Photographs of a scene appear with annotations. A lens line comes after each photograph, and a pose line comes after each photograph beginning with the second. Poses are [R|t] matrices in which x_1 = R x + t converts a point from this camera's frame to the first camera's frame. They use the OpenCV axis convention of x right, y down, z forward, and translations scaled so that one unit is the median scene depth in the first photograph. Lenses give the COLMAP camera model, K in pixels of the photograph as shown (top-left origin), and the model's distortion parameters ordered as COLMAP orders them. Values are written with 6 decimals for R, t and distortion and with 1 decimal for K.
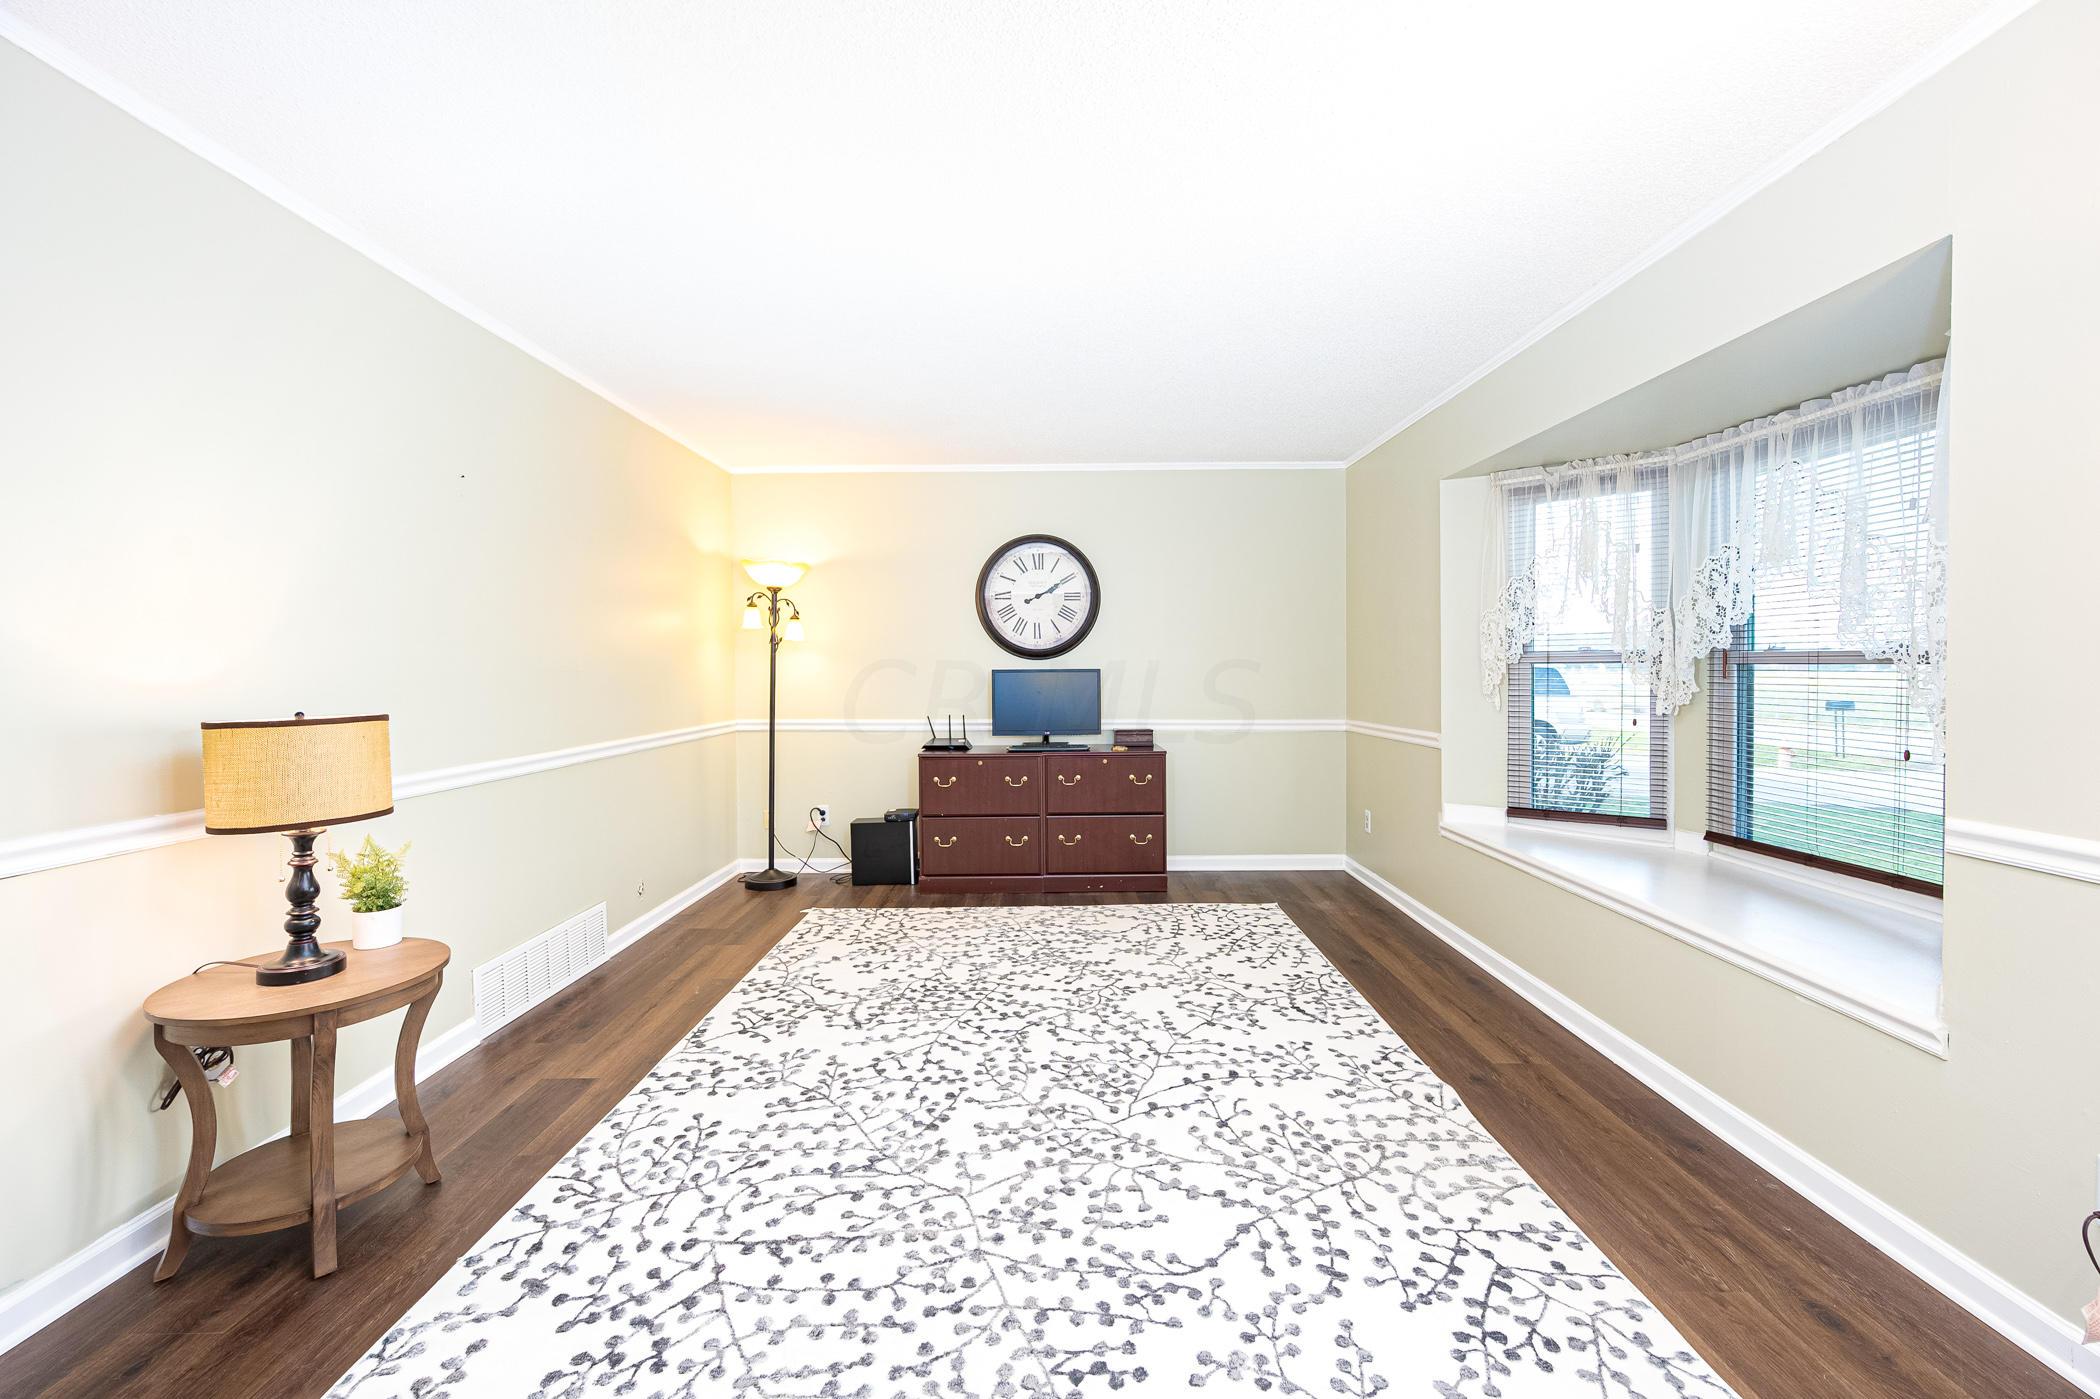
lens RADIAL K [[832.9, 0, 1050.0], [0, 832.9, 699.5], [0, 0, 1]] dist [-0.017727, -0.000010]
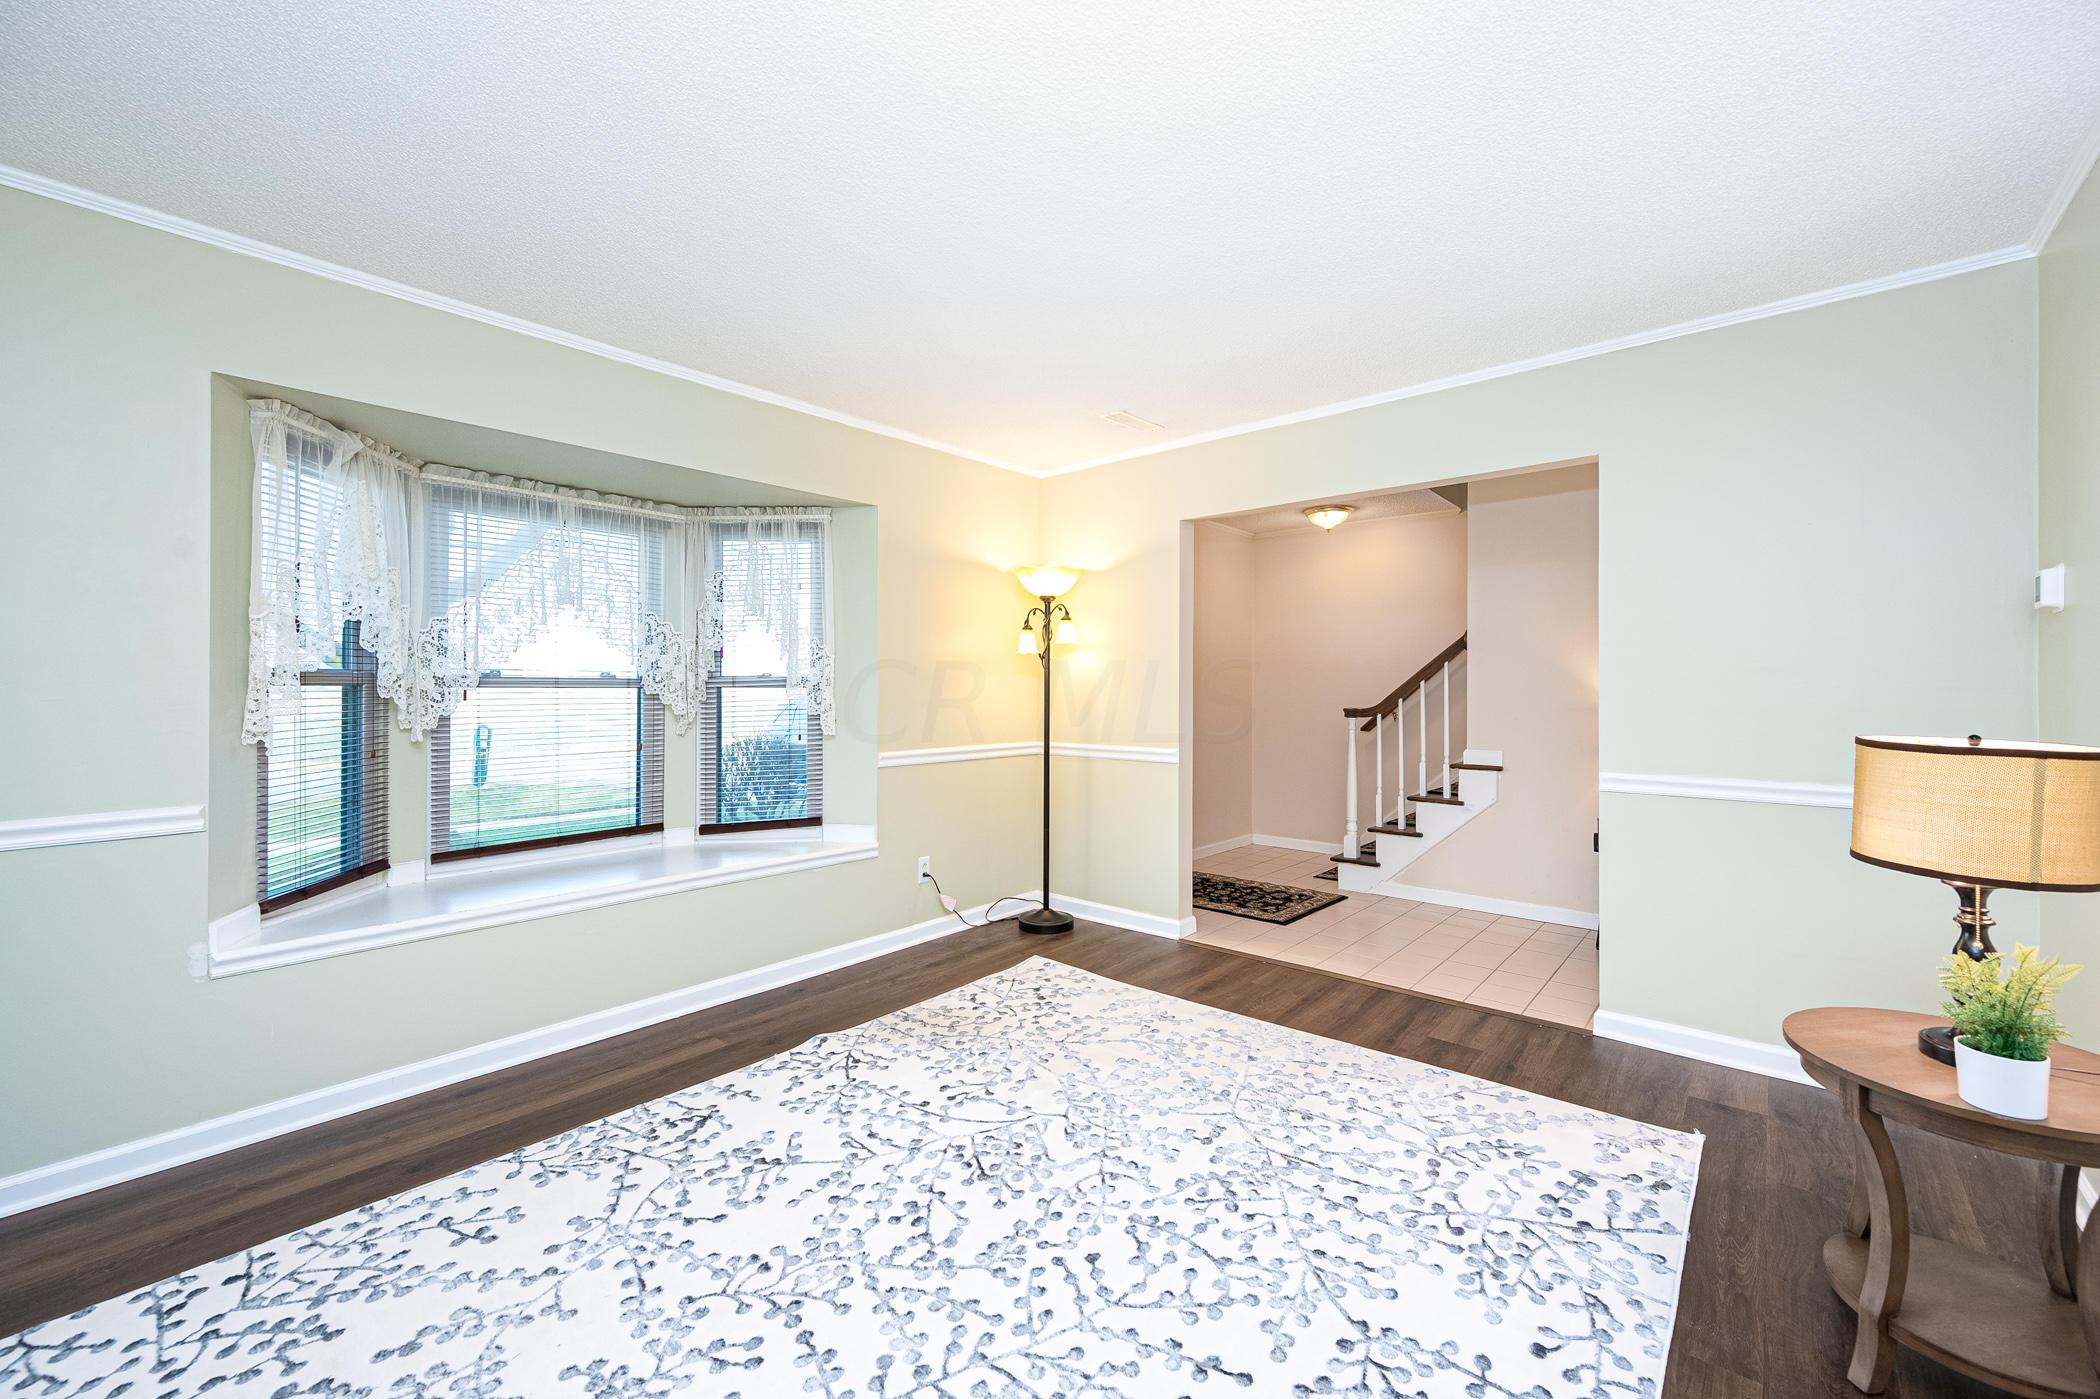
lens RADIAL K [[843.4, 0, 1051.2], [0, 843.4, 679.3], [0, 0, 1]] dist [0.000692, 0.000144]
pose [[-0.755380, 0.010814, 0.655198, -0.527757], [0.030970, 0.999336, 0.019212, -0.058204], [-0.654555, 0.034803, -0.755213, 1.514732]]
